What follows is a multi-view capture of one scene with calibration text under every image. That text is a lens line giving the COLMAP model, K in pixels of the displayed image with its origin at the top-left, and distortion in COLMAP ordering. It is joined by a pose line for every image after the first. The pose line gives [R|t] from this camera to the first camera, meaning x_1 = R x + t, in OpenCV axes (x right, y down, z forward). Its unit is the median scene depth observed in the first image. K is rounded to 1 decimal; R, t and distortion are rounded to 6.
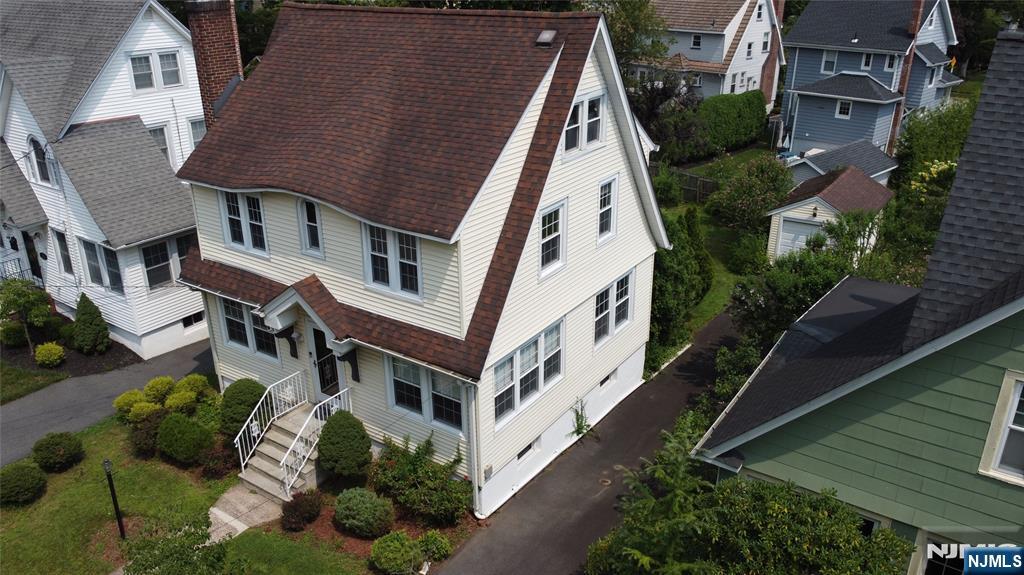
lens RADIAL K [[772.7, 0, 512.2], [0, 772.7, 288.5], [0, 0, 1]] dist [0.006369, -0.008065]
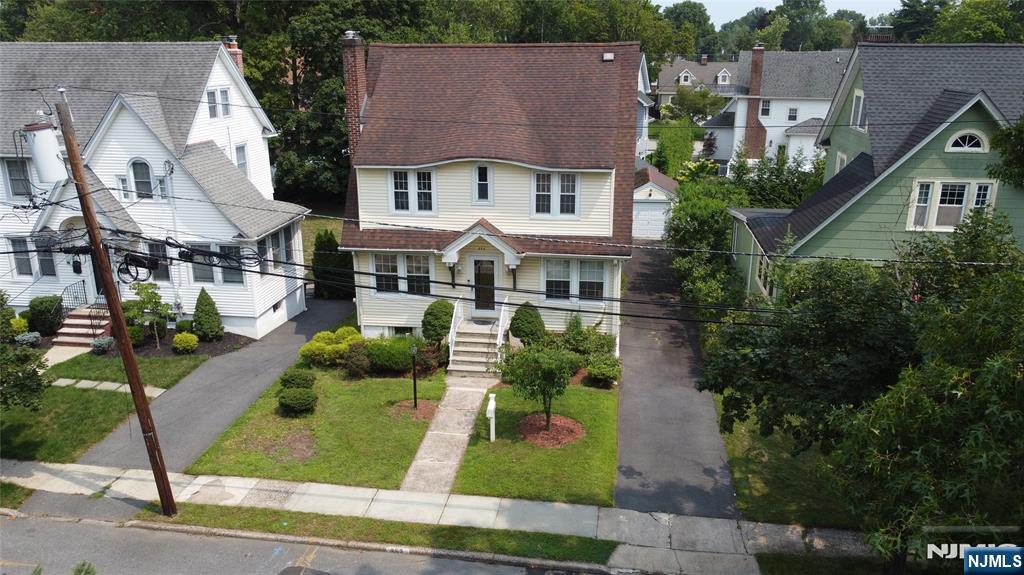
lens RADIAL K [[772.7, 0, 511.5], [0, 772.7, 289.0], [0, 0, 1]] dist [0.006369, -0.008065]
pose [[0.896699, -0.131591, 0.422629, -0.850681], [0.171640, 0.983453, -0.057962, 0.208981], [-0.408008, 0.124515, 0.904448, -0.325812]]
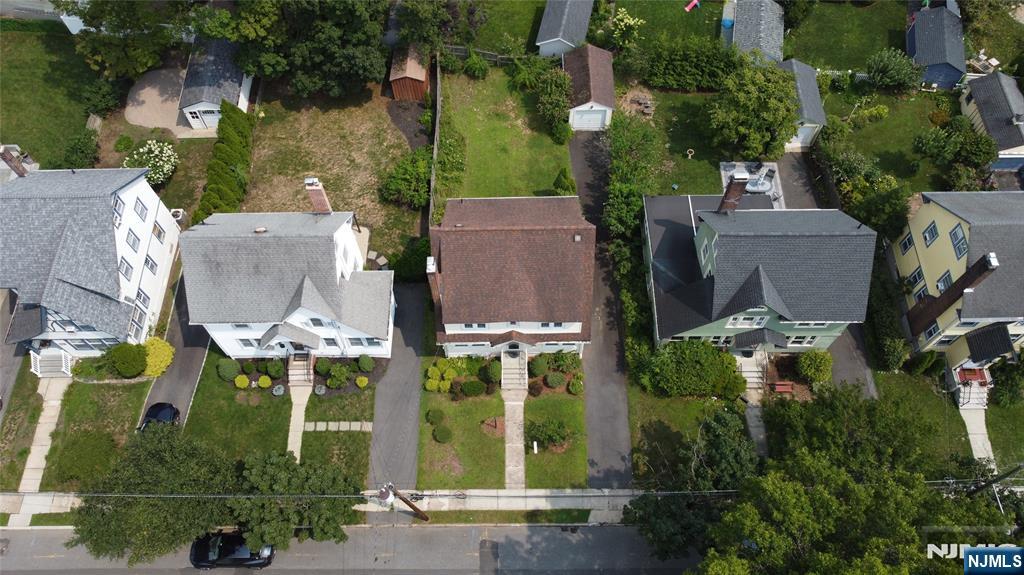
lens RADIAL K [[772.7, 0, 511.9], [0, 772.7, 285.4], [0, 0, 1]] dist [0.006369, -0.008065]
pose [[0.823832, -0.503897, 0.259595, -0.906737], [0.228802, 0.714621, 0.661034, -1.980637], [-0.518605, -0.485185, 0.704020, -0.872530]]
